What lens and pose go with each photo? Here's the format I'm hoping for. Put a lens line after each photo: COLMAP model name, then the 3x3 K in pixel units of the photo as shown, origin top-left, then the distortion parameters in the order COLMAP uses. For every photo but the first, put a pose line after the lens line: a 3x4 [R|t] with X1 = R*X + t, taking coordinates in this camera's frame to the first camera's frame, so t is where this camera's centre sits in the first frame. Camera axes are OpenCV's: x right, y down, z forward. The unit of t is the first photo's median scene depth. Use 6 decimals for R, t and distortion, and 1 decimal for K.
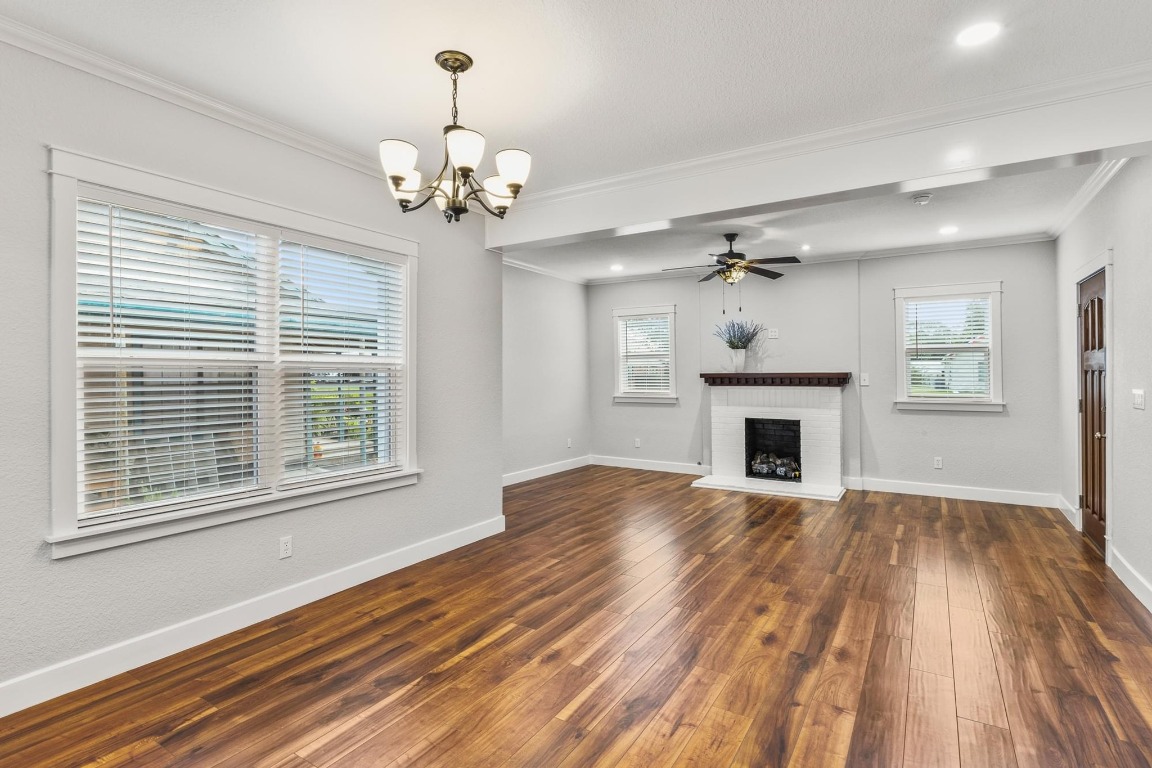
lens RADIAL K [[561.4, 0, 584.6], [0, 561.4, 374.8], [0, 0, 1]] dist [0.000105, -0.000631]
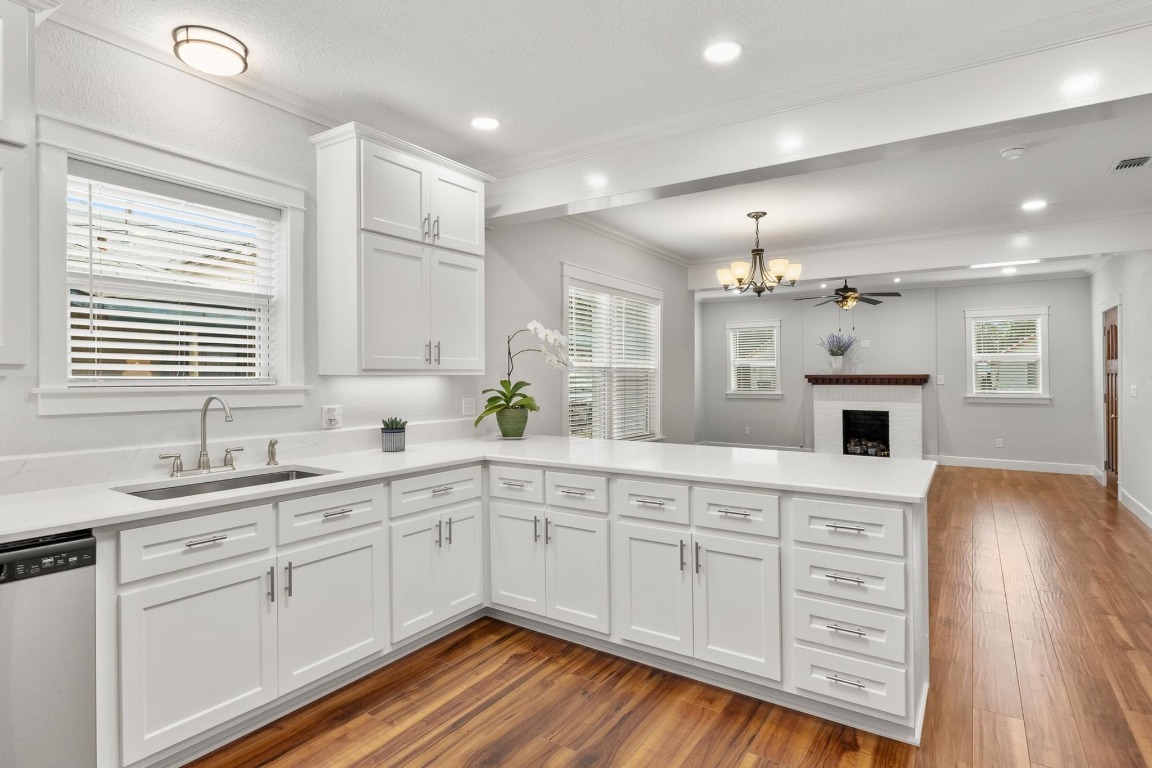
lens RADIAL K [[606.2, 0, 572.4], [0, 606.2, 372.8], [0, 0, 1]] dist [0.004574, 0.000015]
pose [[0.999540, 0.001075, -0.030323, -0.358886], [-0.001209, 0.999990, -0.004388, -0.000995], [0.030318, 0.004422, 0.999531, -0.498169]]
